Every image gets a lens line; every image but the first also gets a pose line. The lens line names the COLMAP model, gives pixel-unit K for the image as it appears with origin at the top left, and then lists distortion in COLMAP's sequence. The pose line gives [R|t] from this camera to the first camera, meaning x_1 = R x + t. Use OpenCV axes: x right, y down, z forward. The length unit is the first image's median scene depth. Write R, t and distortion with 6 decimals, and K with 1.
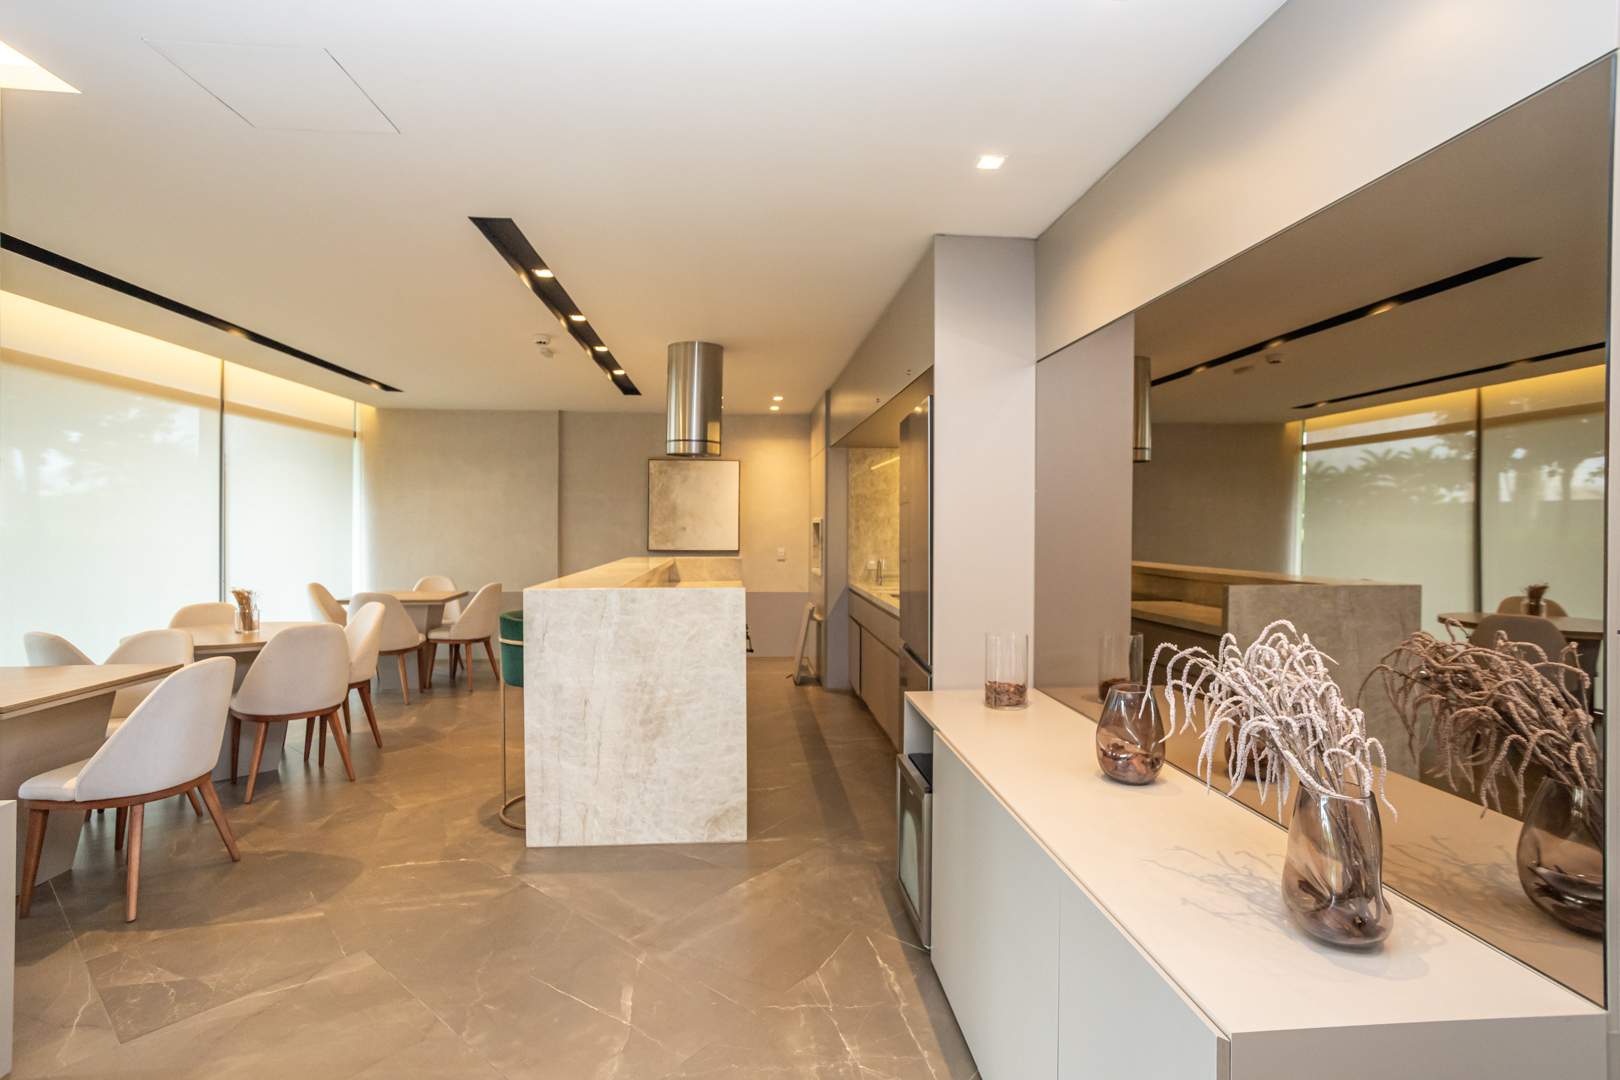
lens RADIAL K [[783.4, 0, 798.4], [0, 783.4, 539.2], [0, 0, 1]] dist [-0.029878, 0.000103]
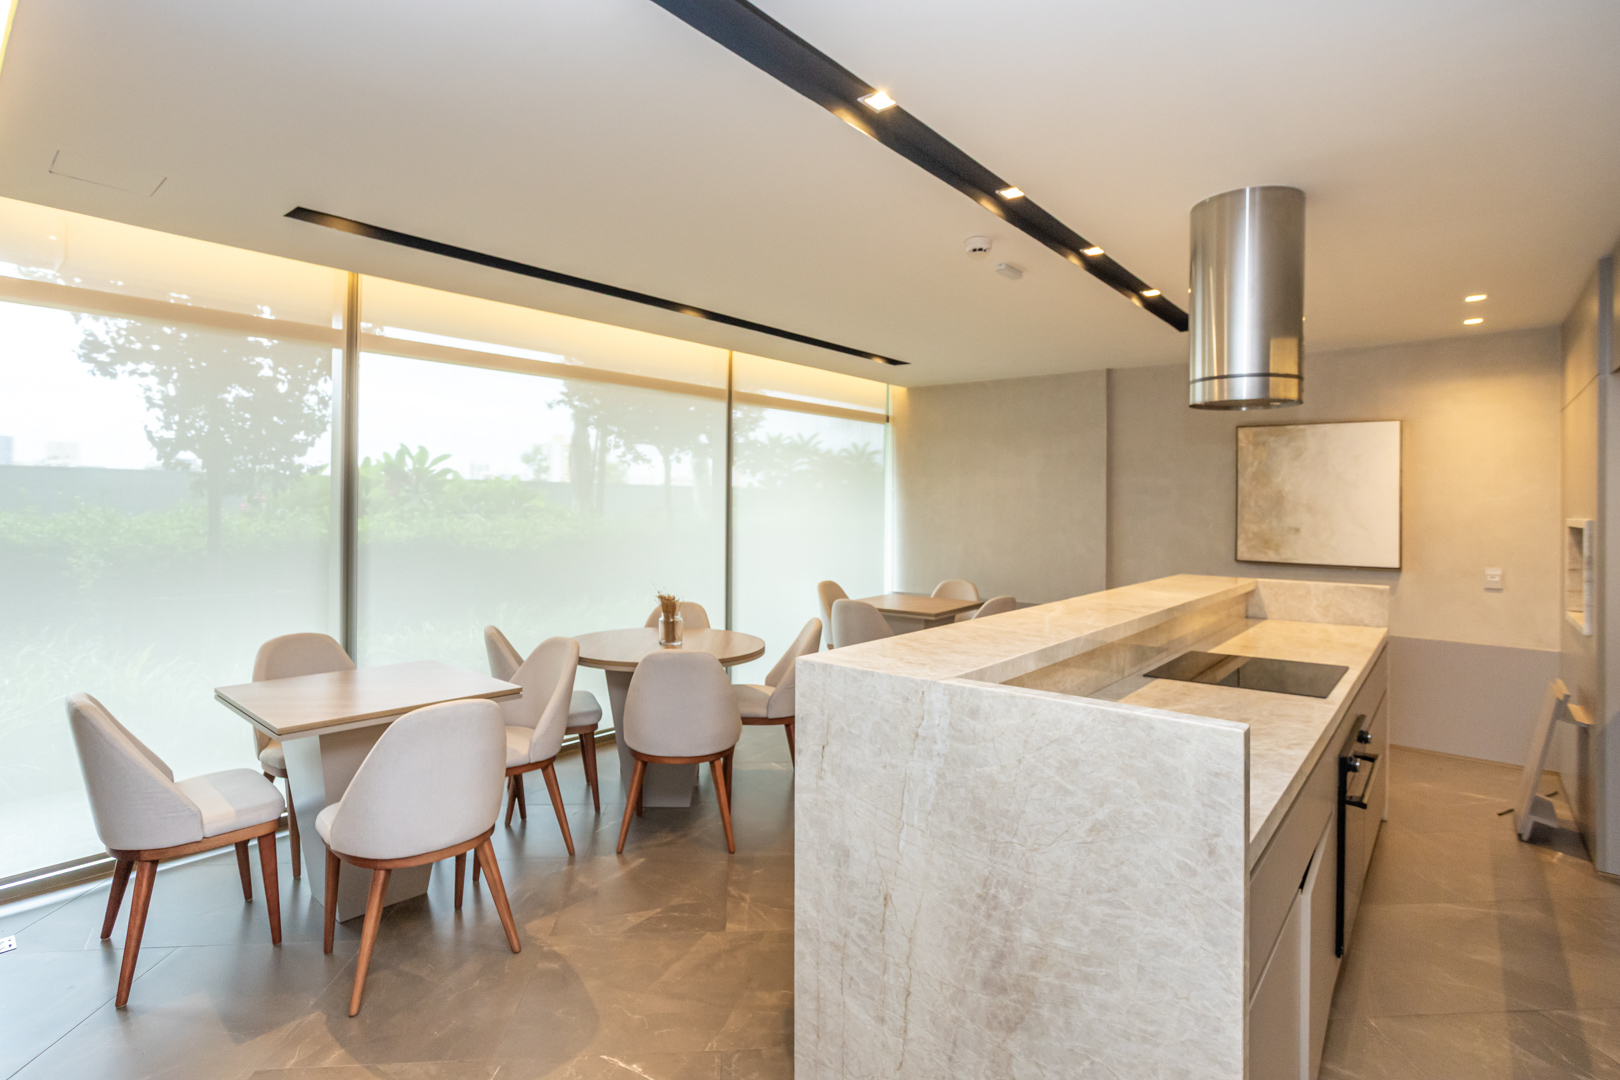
lens RADIAL K [[796.3, 0, 802.7], [0, 796.3, 504.4], [0, 0, 1]] dist [-0.058721, 0.036072]
pose [[0.711913, 0.000786, -0.702267, 0.029087], [-0.020427, 0.999599, -0.019589, -0.022108], [0.701970, 0.028291, 0.711644, 0.414135]]
